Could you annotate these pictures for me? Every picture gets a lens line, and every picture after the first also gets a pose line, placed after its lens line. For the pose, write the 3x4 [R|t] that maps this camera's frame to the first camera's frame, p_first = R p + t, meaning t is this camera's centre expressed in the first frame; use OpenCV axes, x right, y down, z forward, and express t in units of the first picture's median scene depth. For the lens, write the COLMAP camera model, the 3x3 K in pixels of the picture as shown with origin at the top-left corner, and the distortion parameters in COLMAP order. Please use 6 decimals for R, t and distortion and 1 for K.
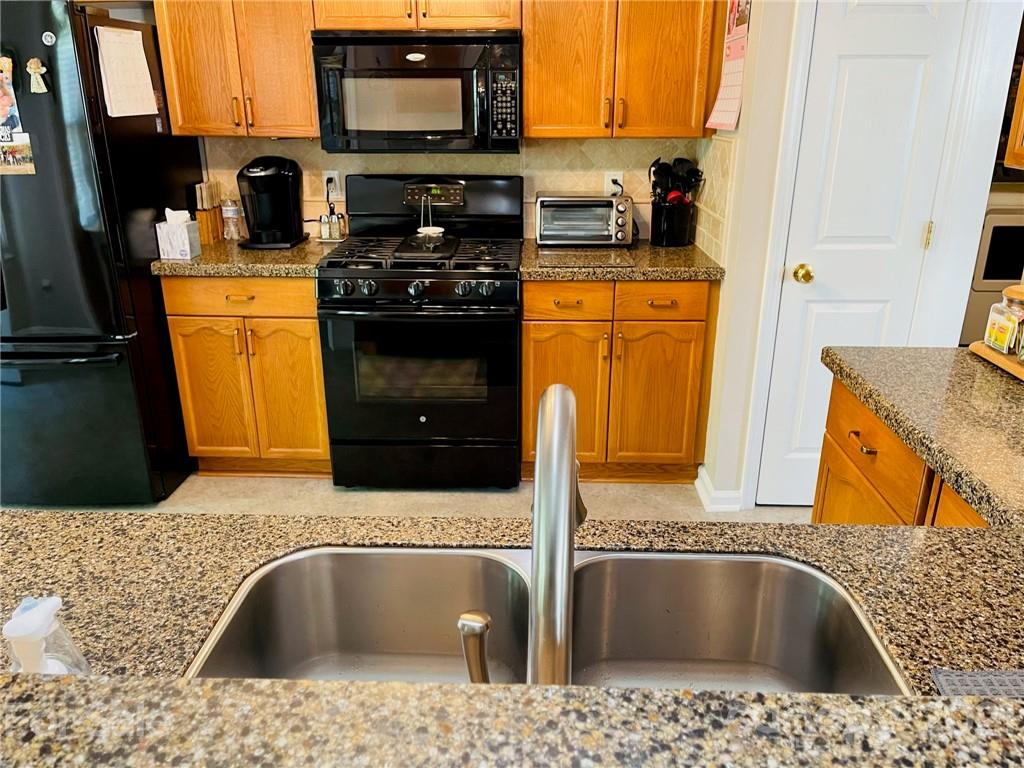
lens RADIAL K [[776.9, 0, 512.0], [0, 776.9, 384.0], [0, 0, 1]] dist [0.073018, -0.087829]
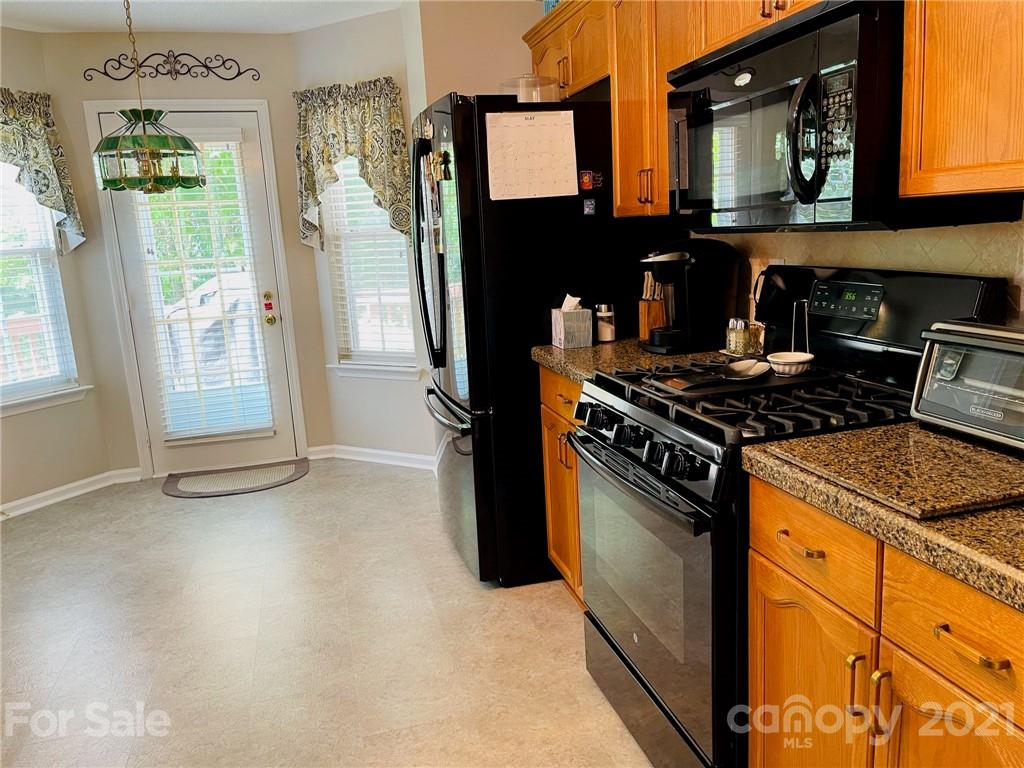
lens RADIAL K [[776.9, 0, 512.0], [0, 776.9, 384.0], [0, 0, 1]] dist [0.073018, -0.087829]
pose [[0.298774, 0.174031, -0.938321, 0.436035], [-0.270256, 0.958411, 0.091704, -0.191893], [0.915257, 0.226188, 0.333381, 0.671139]]
